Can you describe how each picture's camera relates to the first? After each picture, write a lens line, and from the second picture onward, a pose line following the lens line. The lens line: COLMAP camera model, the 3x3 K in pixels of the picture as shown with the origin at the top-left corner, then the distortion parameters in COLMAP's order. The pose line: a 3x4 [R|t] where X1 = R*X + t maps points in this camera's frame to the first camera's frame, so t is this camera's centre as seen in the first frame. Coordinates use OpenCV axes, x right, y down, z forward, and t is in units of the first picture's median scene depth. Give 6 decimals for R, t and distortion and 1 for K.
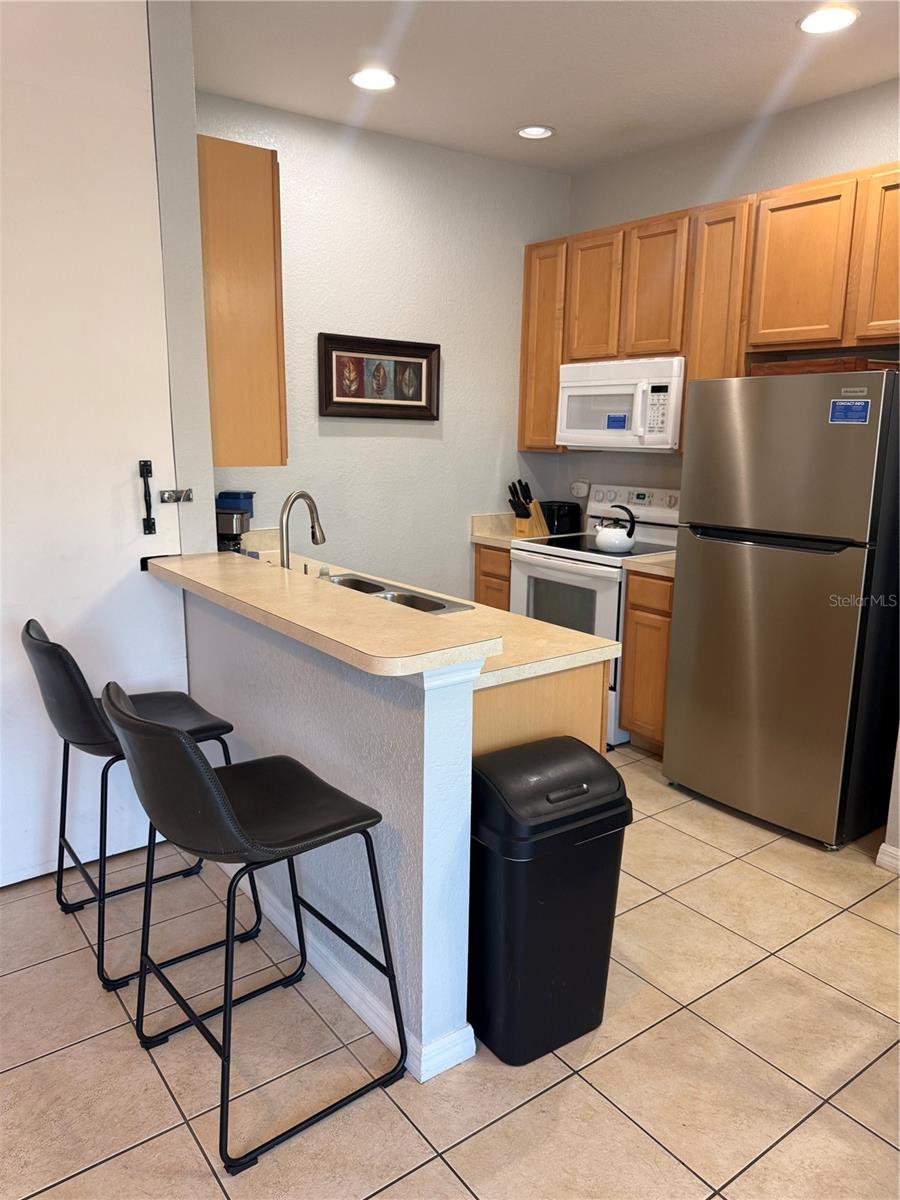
lens RADIAL K [[862.1, 0, 448.4], [0, 862.1, 603.3], [0, 0, 1]] dist [0.111879, -0.160766]
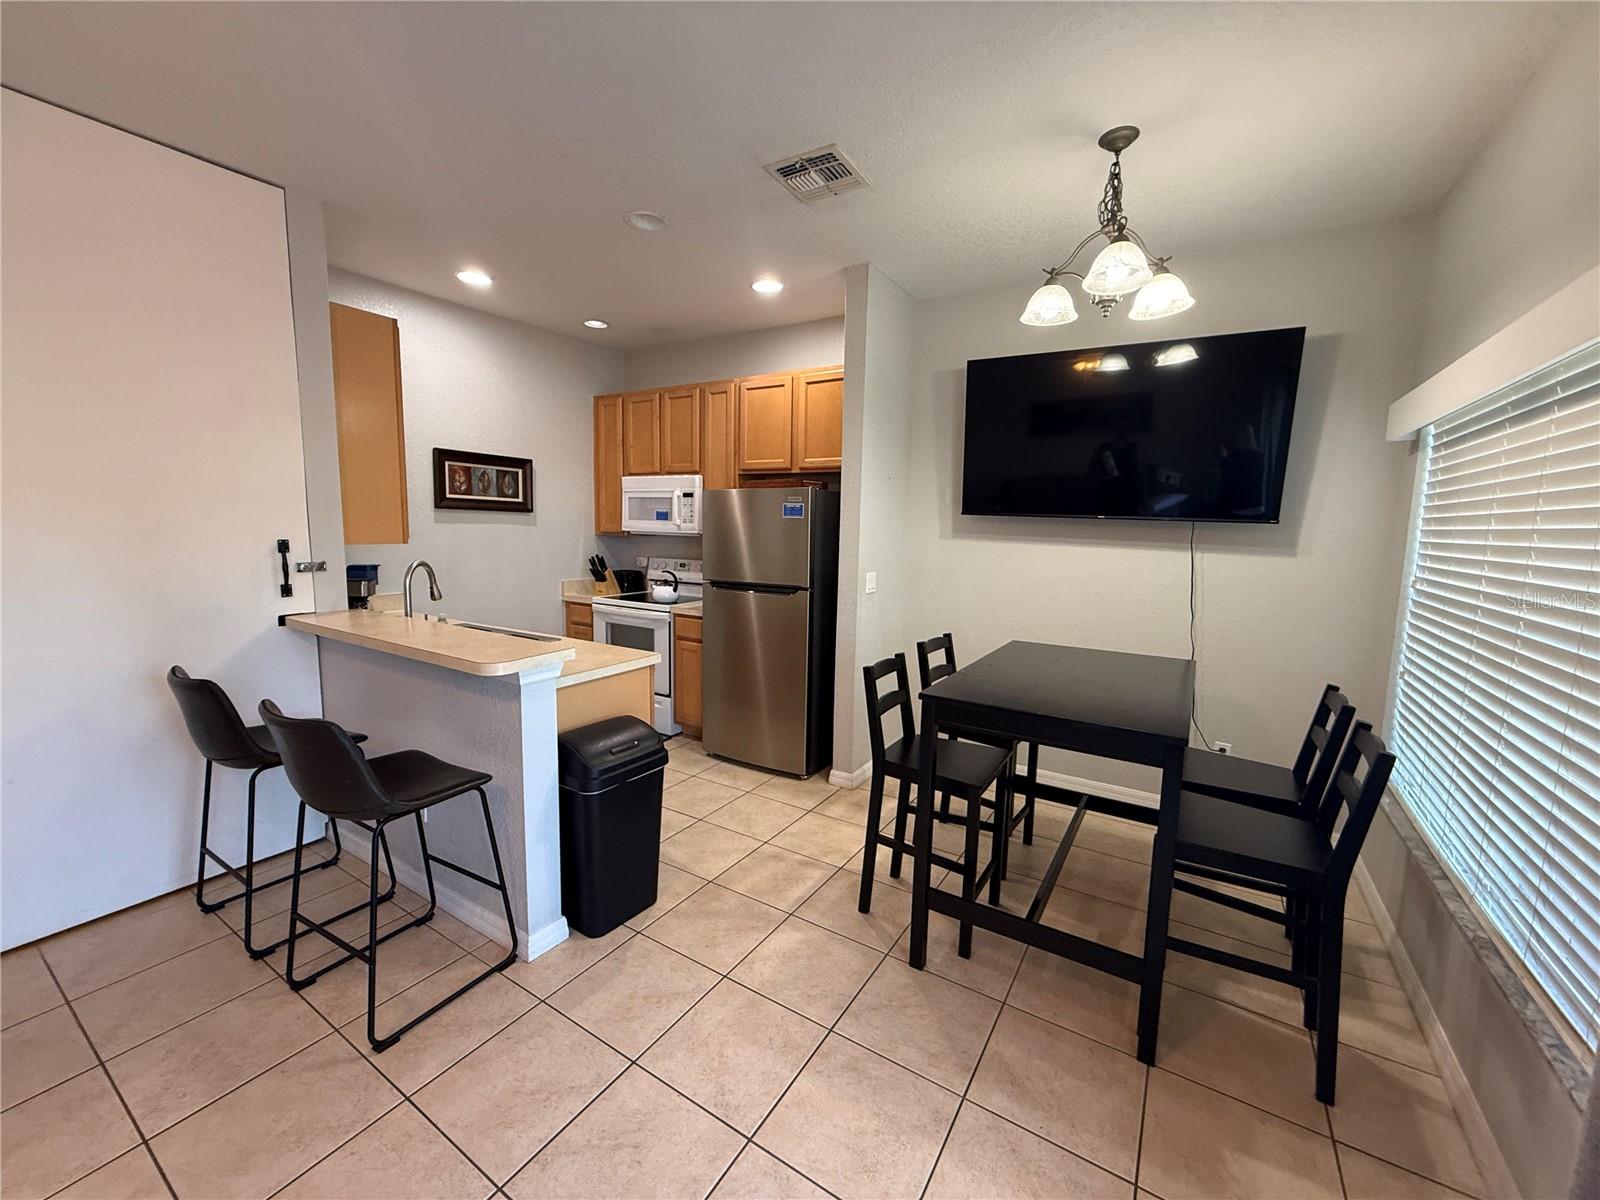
lens RADIAL K [[640.7, 0, 798.8], [0, 640.7, 597.7], [0, 0, 1]] dist [-0.000356, -0.000176]
pose [[0.932130, -0.035018, 0.360427, 0.016704], [0.065007, 0.995326, -0.071418, 0.036816], [-0.356242, 0.090001, 0.930049, -0.134057]]
